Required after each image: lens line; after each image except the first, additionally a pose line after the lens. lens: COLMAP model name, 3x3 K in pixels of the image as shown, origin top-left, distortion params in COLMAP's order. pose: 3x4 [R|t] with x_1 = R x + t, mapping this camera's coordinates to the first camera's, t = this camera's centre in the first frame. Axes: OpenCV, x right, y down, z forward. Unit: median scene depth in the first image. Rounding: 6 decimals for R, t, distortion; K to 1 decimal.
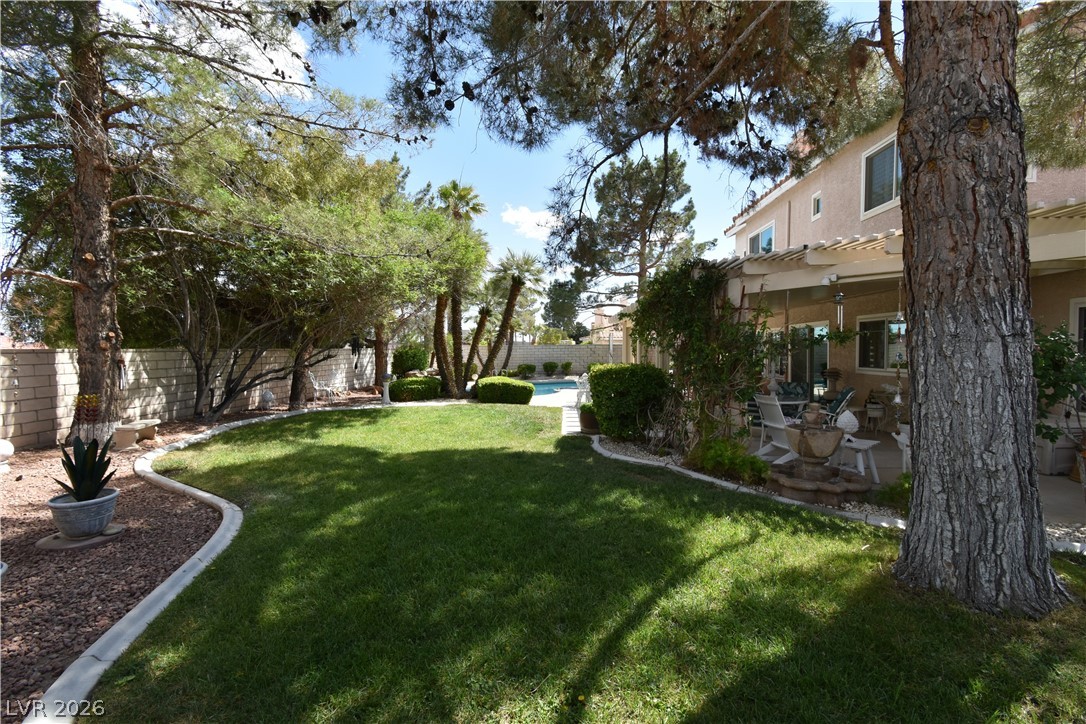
lens RADIAL K [[472.0, 0, 543.2], [0, 472.0, 361.9], [0, 0, 1]] dist [0.004251, 0.000293]
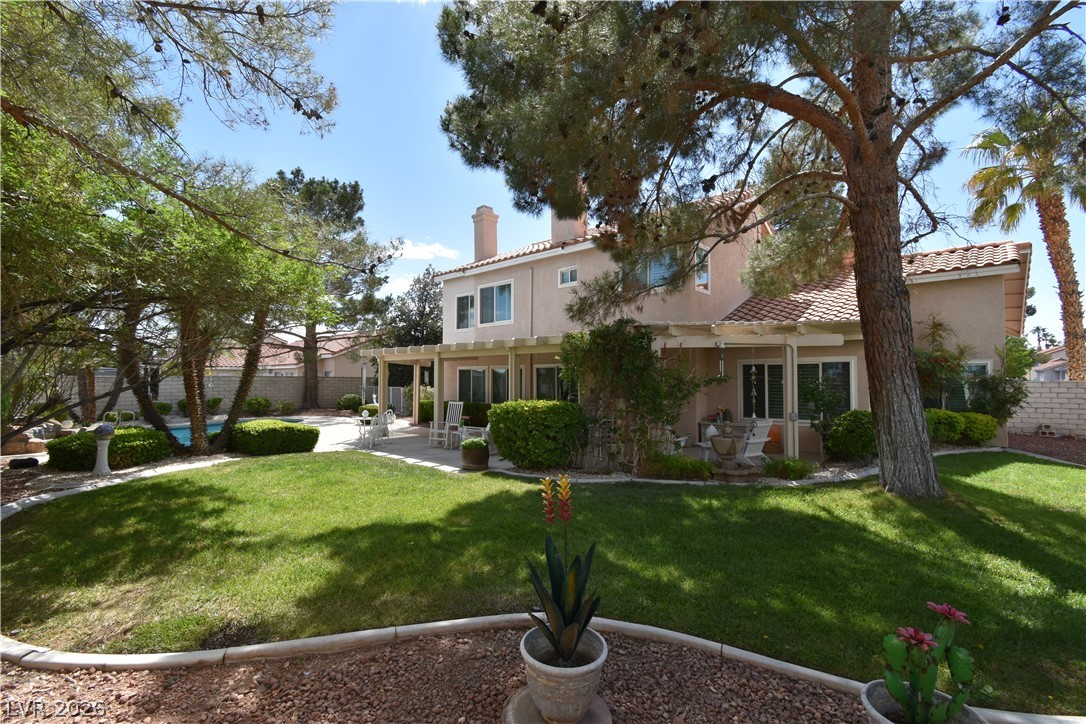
lens RADIAL K [[472.0, 0, 542.9], [0, 472.0, 365.0], [0, 0, 1]] dist [0.004251, 0.000293]
pose [[0.655569, 0.030865, 0.754504, -0.852629], [0.016063, 0.998368, -0.054797, -0.020899], [-0.754965, 0.048043, 0.654003, 0.345839]]
